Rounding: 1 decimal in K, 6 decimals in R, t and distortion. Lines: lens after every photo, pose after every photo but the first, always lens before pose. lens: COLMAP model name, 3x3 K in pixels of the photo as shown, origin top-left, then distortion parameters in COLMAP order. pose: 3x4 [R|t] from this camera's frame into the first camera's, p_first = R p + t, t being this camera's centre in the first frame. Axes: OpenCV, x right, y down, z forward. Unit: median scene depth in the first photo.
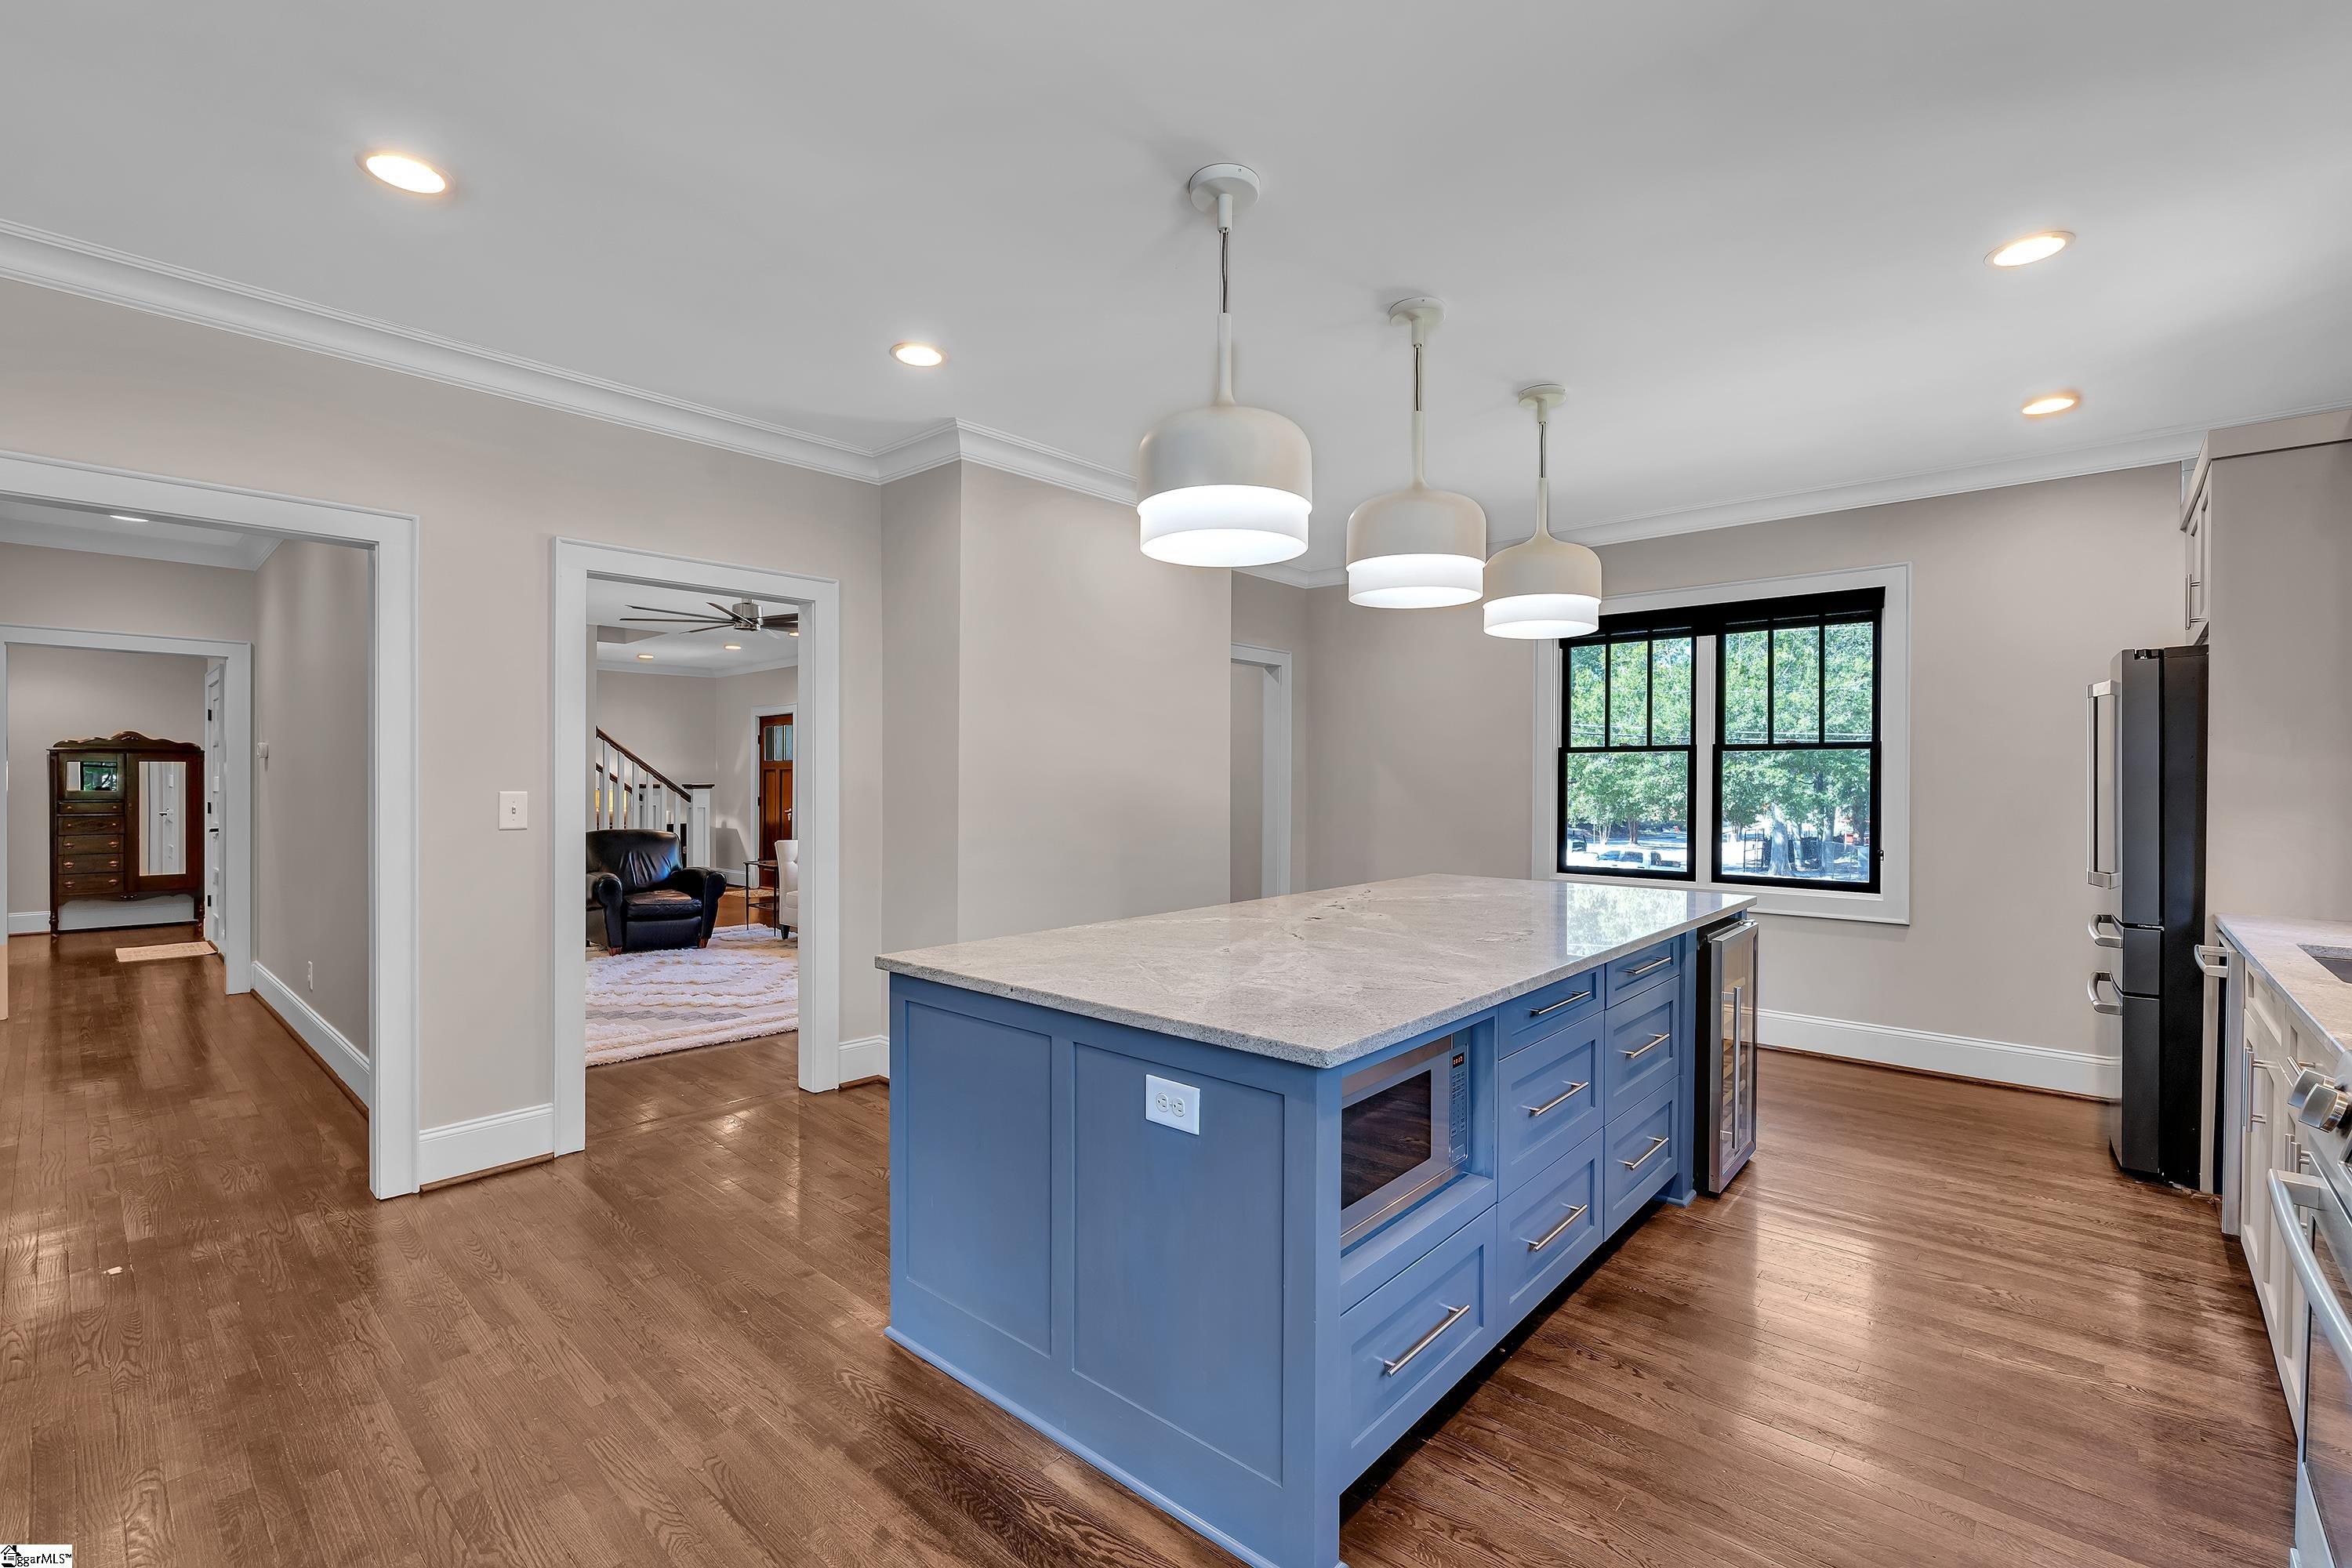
lens RADIAL K [[1022.6, 0, 1175.6], [0, 1022.6, 783.1], [0, 0, 1]] dist [-0.007167, 0.001886]
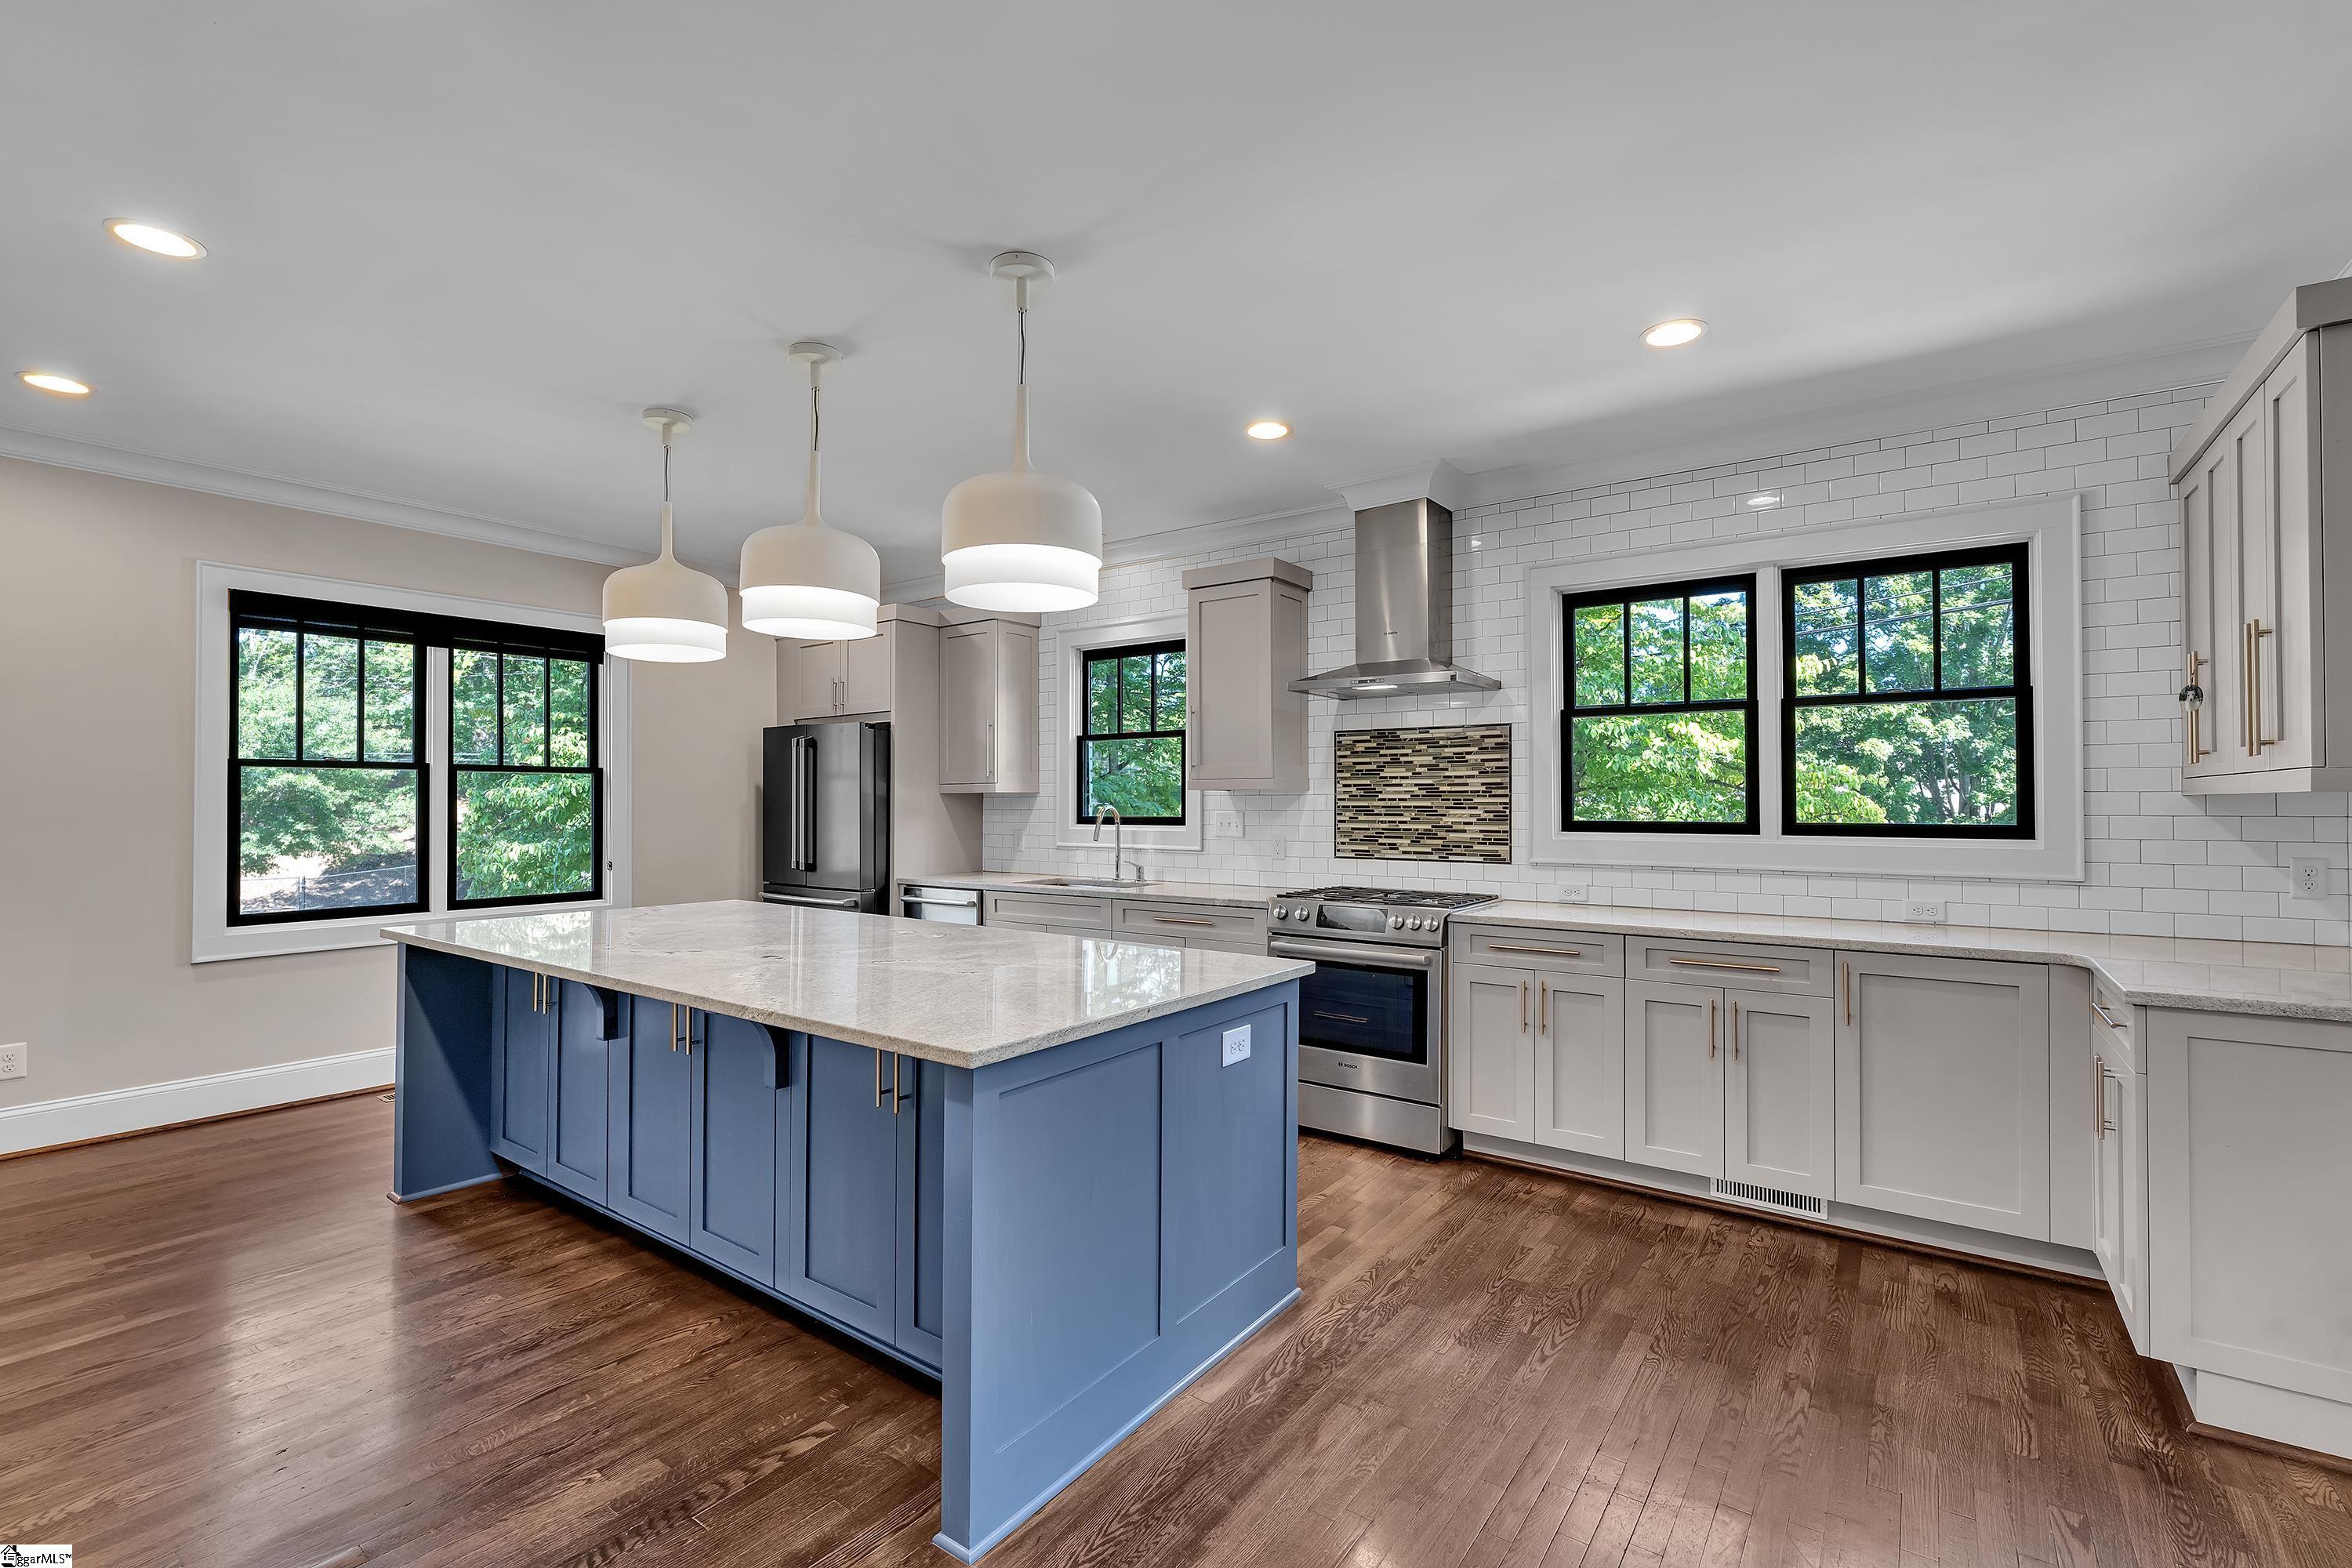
lens RADIAL K [[1022.6, 0, 1170.4], [0, 1022.6, 785.4], [0, 0, 1]] dist [-0.007167, 0.001886]
pose [[-0.093101, 0.011371, 0.995592, -0.719264], [0.000867, 0.999935, -0.011340, -0.010552], [-0.995656, -0.000193, -0.093105, 0.639498]]
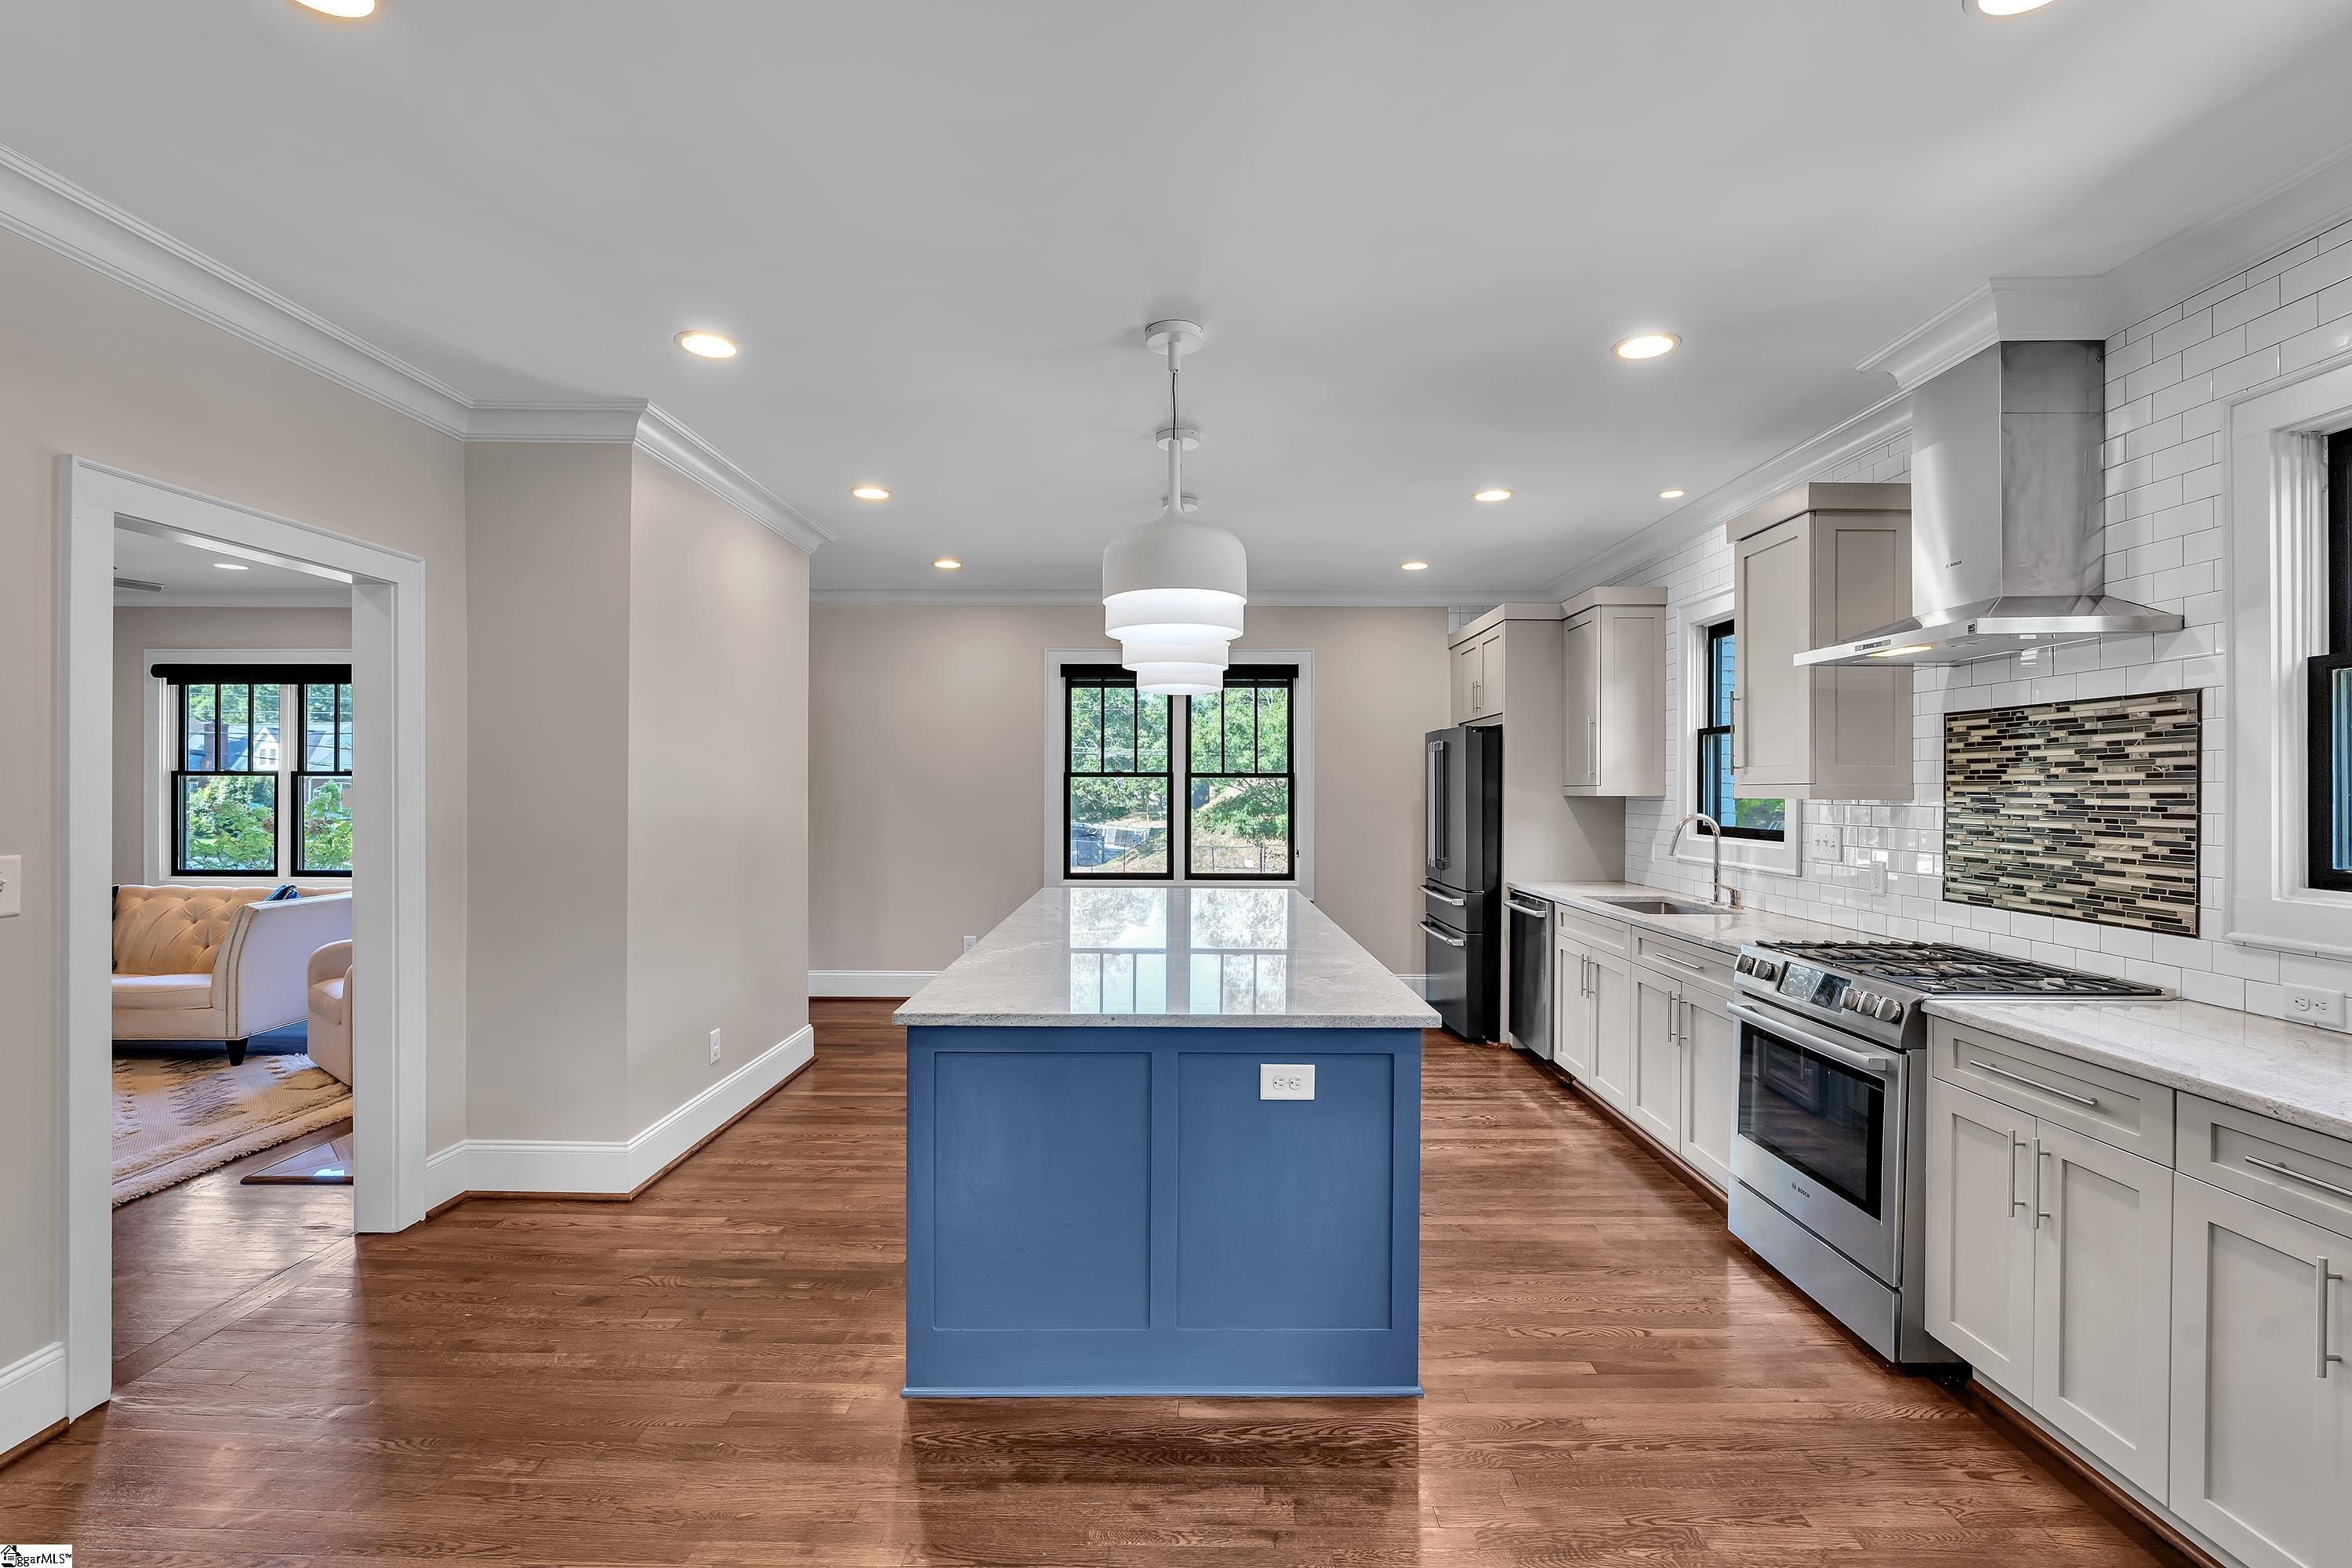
lens RADIAL K [[1022.6, 0, 1175.4], [0, 1022.6, 786.2], [0, 0, 1]] dist [-0.007167, 0.001886]
pose [[0.750060, -0.001526, 0.661368, -0.510450], [0.000812, 0.999999, 0.001386, -0.034336], [-0.661370, -0.000503, 0.750060, 0.061873]]
